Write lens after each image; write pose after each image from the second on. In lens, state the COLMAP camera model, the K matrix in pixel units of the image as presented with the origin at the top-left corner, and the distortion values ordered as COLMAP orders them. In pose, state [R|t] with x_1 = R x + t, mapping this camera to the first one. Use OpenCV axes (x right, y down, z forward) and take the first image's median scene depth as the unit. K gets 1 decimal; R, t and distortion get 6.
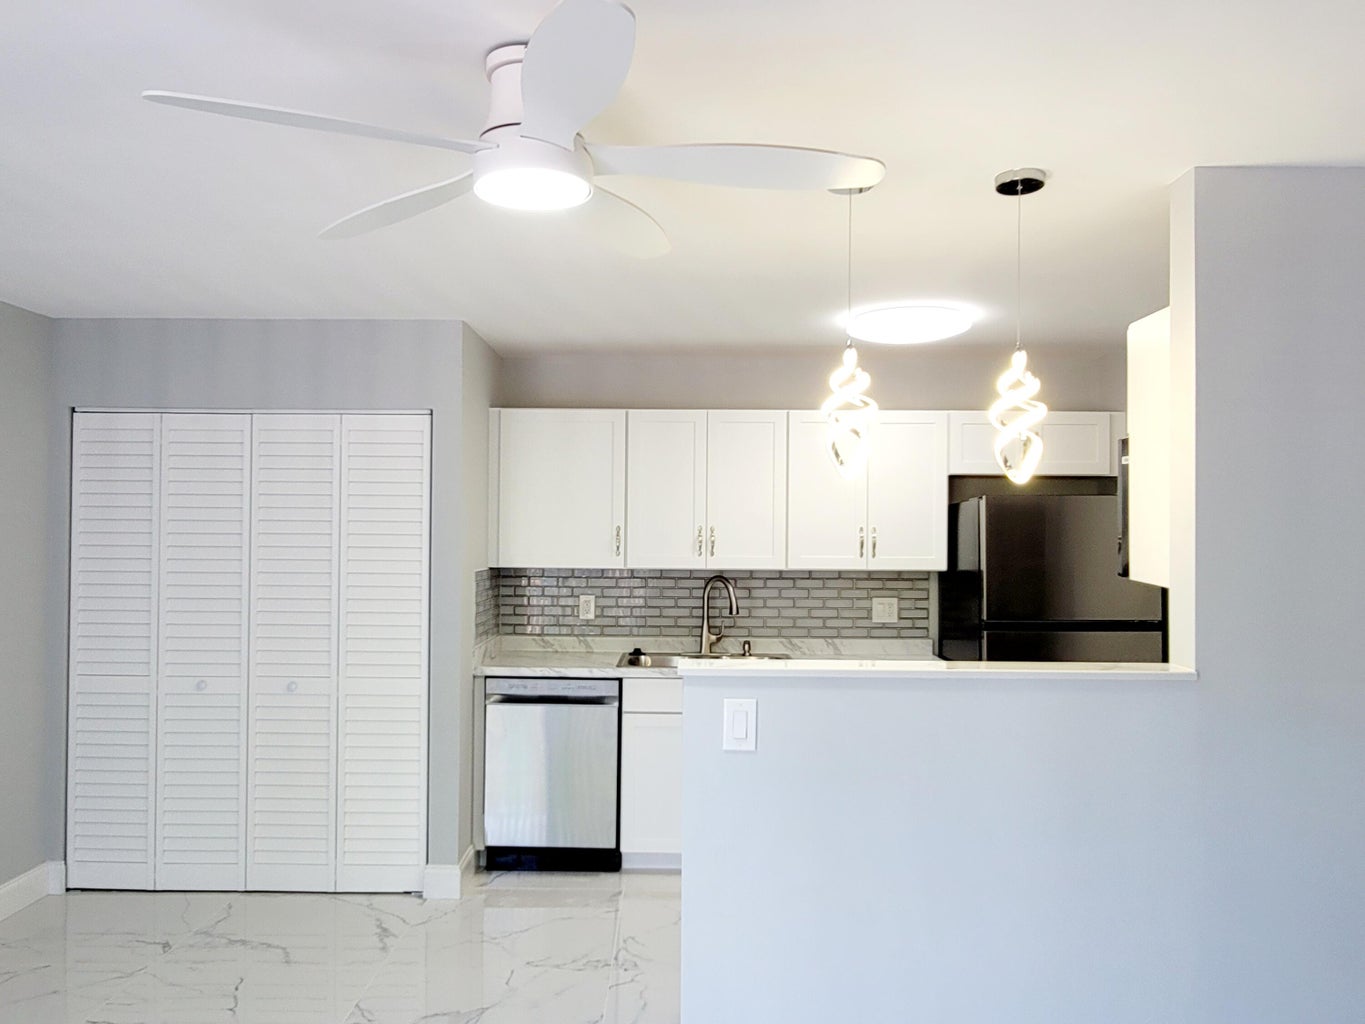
lens RADIAL K [[1027.7, 0, 682.5], [0, 1027.7, 512.0], [0, 0, 1]] dist [-0.005620, -0.000333]
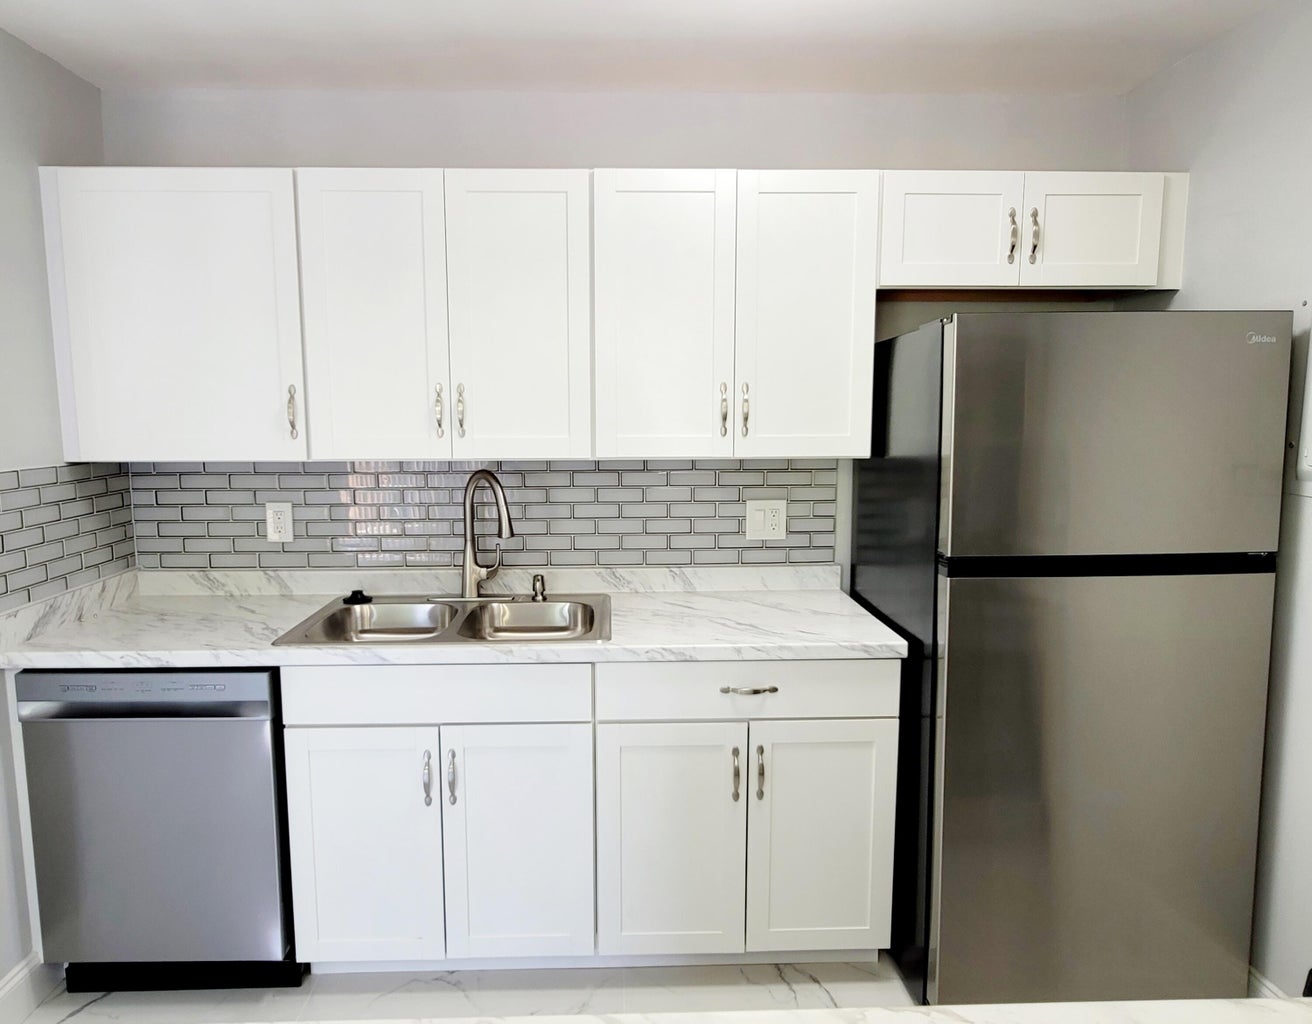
lens RADIAL K [[869.6, 0, 656.0], [0, 869.6, 512.0], [0, 0, 1]] dist [-0.004687, -0.000697]
pose [[0.998865, -0.015219, 0.045131, 0.107130], [0.008669, 0.989838, 0.141933, 0.015643], [-0.046832, -0.141381, 0.988847, 0.484591]]
